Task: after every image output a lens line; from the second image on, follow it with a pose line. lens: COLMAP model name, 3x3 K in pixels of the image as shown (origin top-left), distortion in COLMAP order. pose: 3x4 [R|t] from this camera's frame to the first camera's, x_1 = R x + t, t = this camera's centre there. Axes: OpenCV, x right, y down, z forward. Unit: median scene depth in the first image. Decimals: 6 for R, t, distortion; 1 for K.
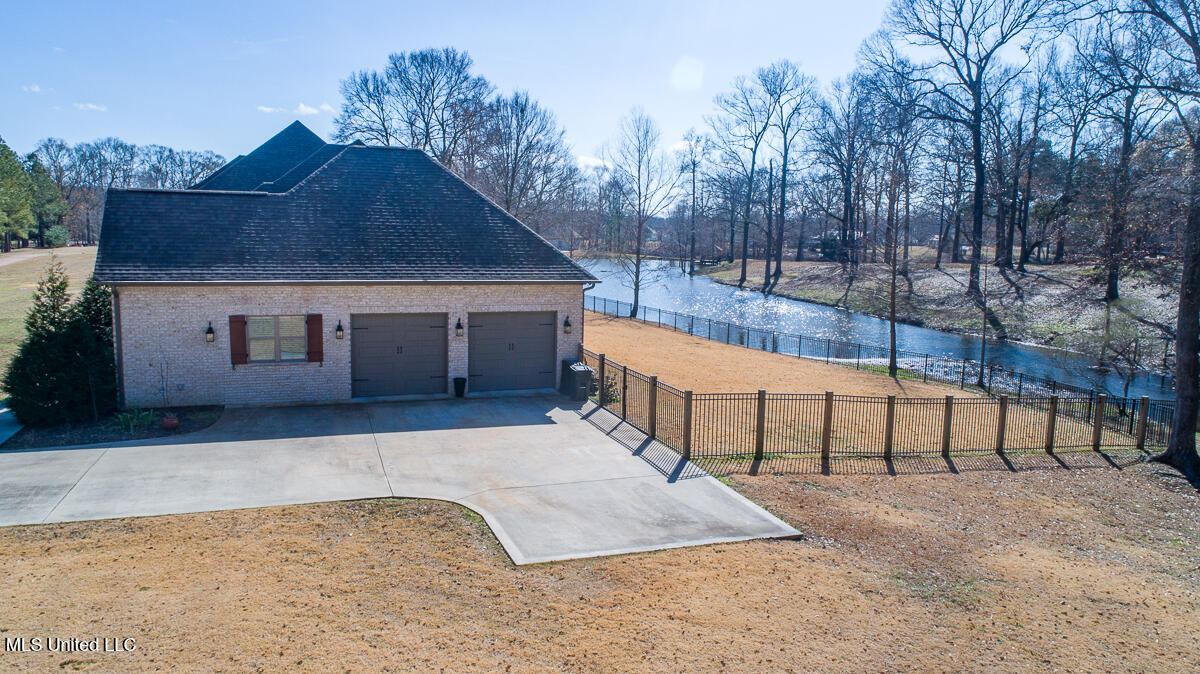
lens RADIAL K [[815.6, 0, 602.5], [0, 815.6, 339.2], [0, 0, 1]] dist [0.004939, 0.002937]
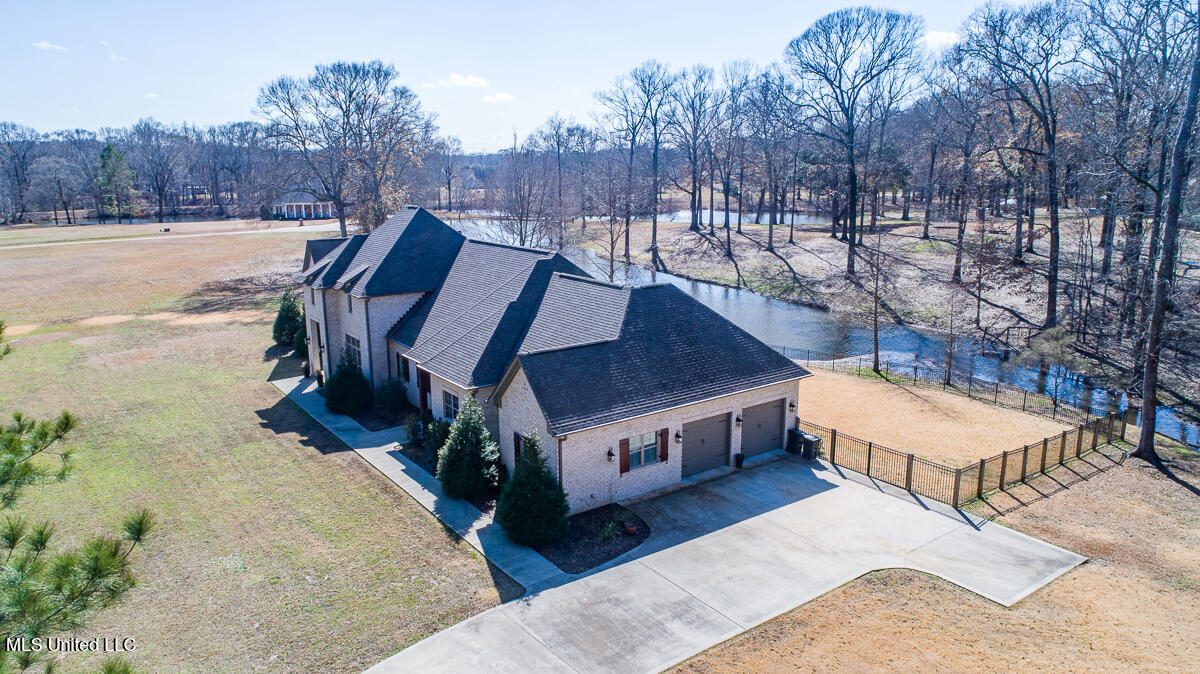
lens RADIAL K [[815.6, 0, 569.9], [0, 815.6, 316.7], [0, 0, 1]] dist [0.004939, 0.002937]
pose [[0.958984, -0.079635, 0.272045, -0.895012], [0.059540, 0.994906, 0.081350, -0.352462], [-0.277137, -0.061816, 0.958840, -0.285970]]
